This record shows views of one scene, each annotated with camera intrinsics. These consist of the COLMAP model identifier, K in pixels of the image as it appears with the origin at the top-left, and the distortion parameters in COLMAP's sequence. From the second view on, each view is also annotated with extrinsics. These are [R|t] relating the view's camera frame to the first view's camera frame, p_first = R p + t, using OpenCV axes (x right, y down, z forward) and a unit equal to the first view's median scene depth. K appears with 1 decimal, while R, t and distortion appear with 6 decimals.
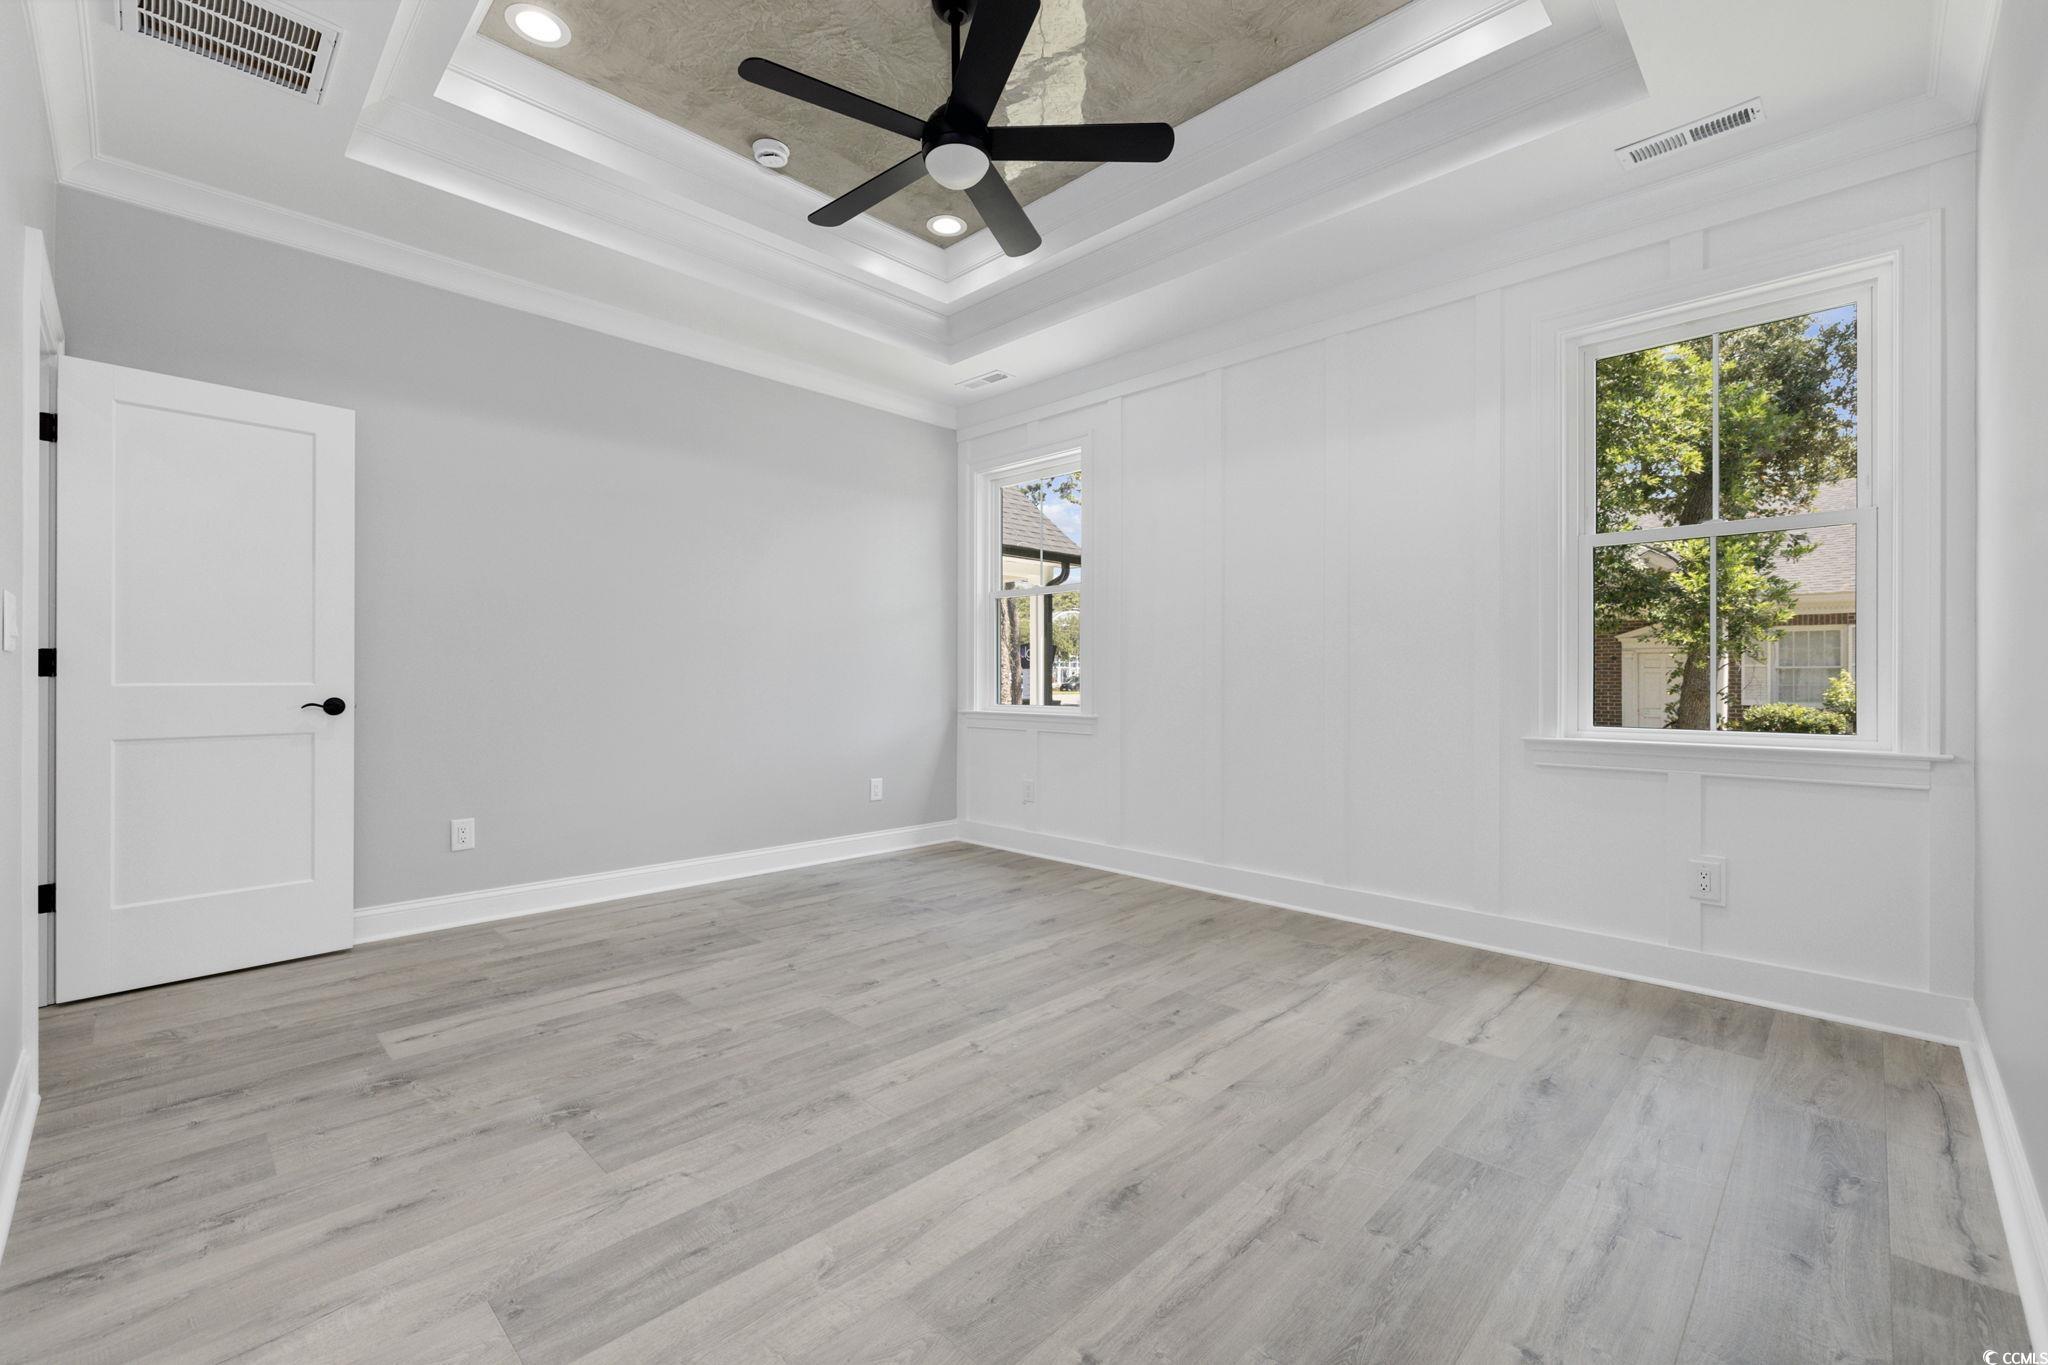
lens RADIAL K [[860.3, 0, 1011.9], [0, 860.3, 674.8], [0, 0, 1]] dist [-0.000259, -0.000206]
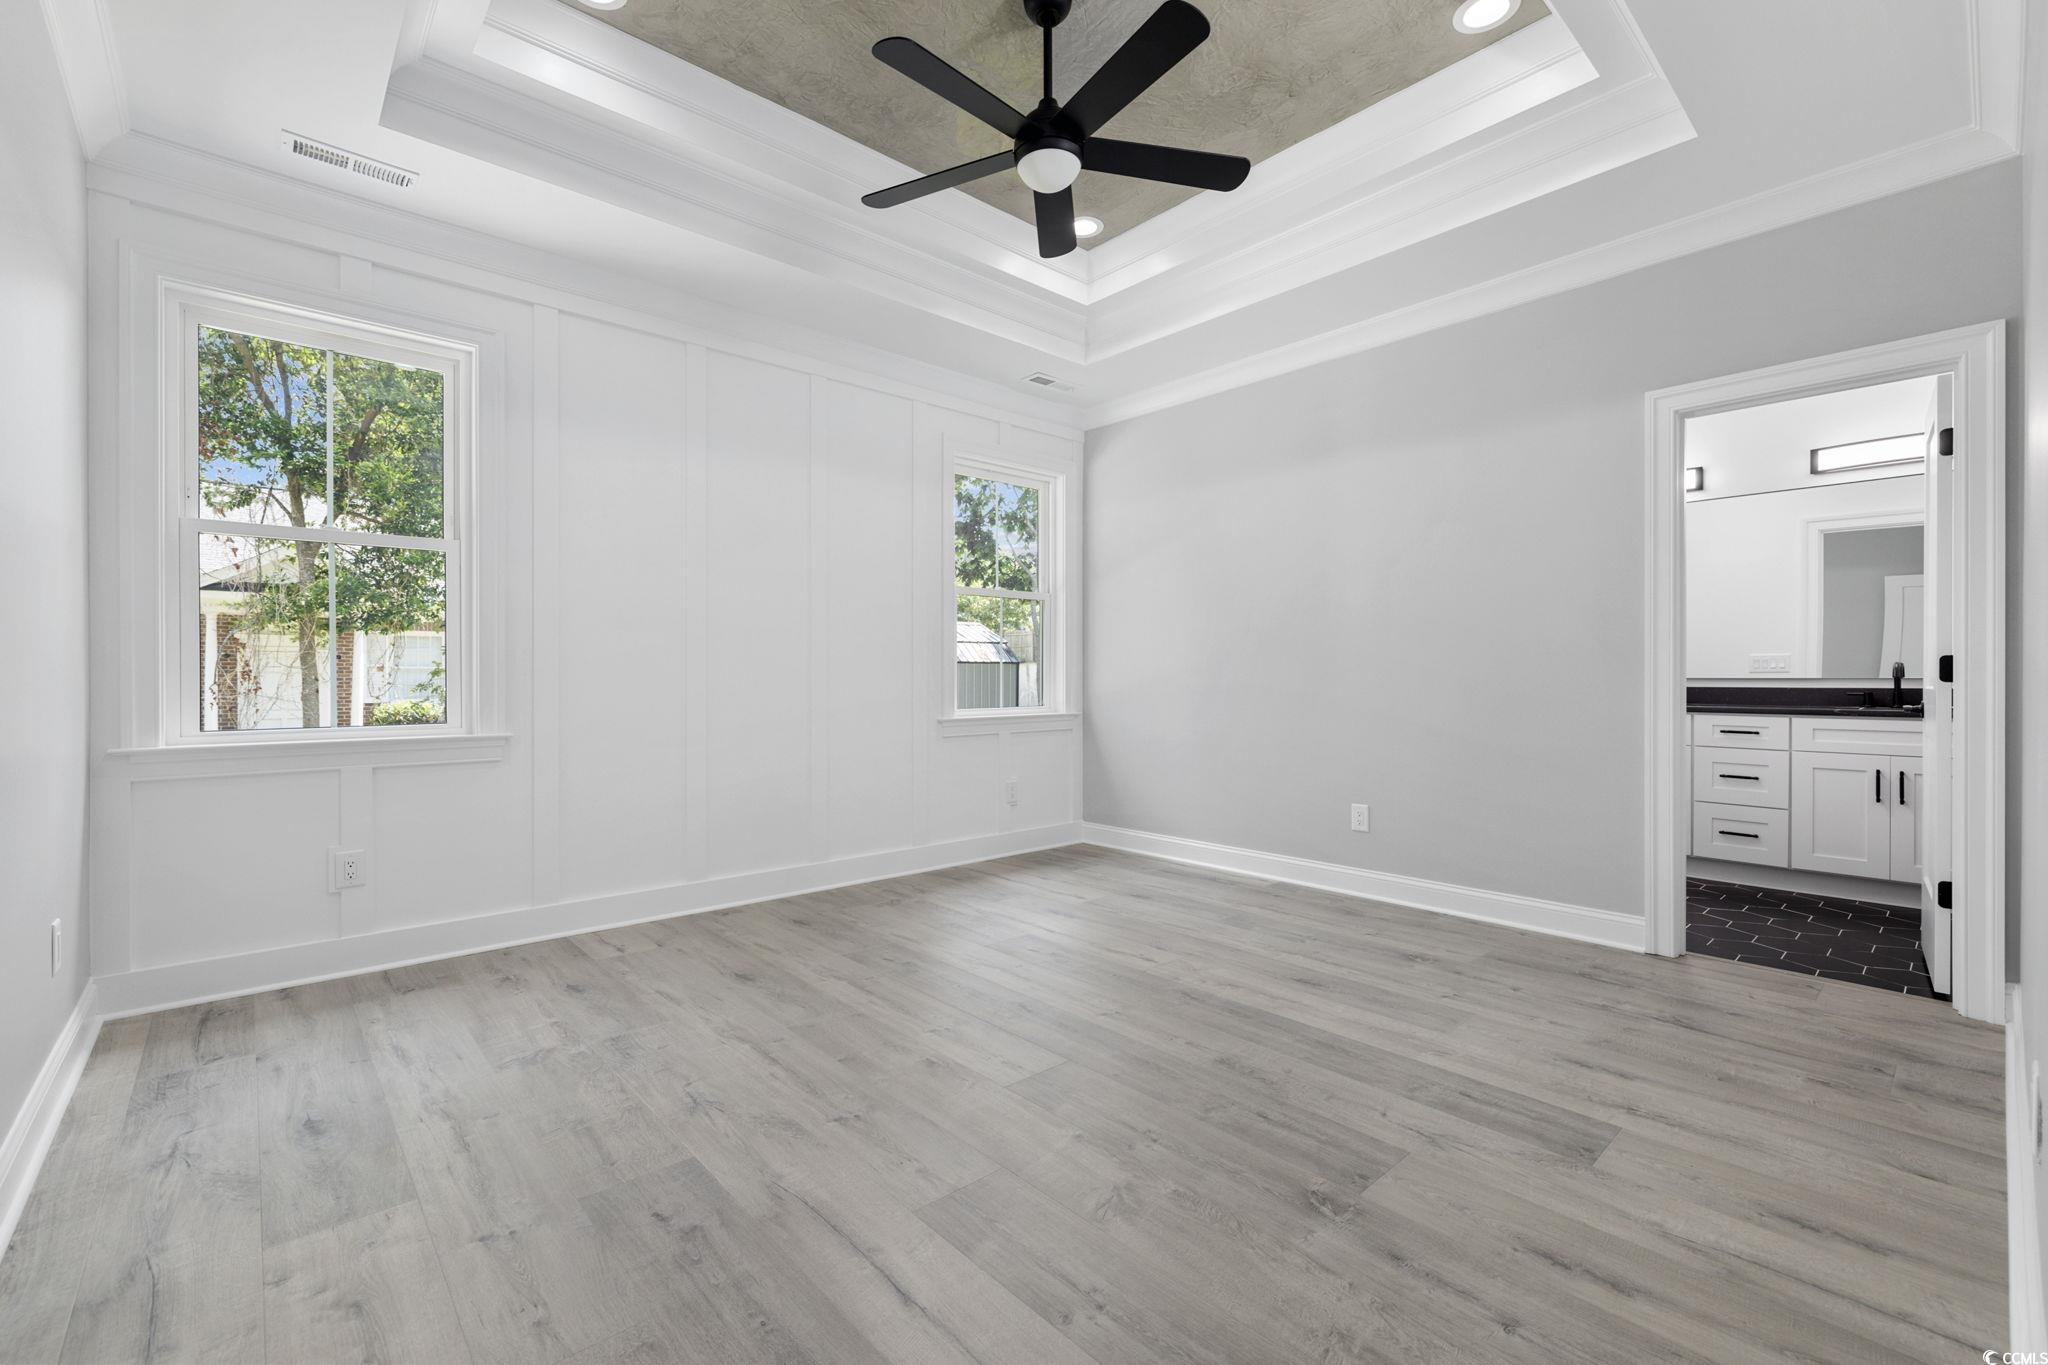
lens RADIAL K [[866.6, 0, 998.4], [0, 866.6, 679.1], [0, 0, 1]] dist [0.002640, -0.000121]
pose [[0.071979, -0.005175, 0.997393, -1.364535], [-0.001694, 0.999984, 0.005310, -0.004936], [-0.997405, -0.002071, 0.071969, 1.244612]]
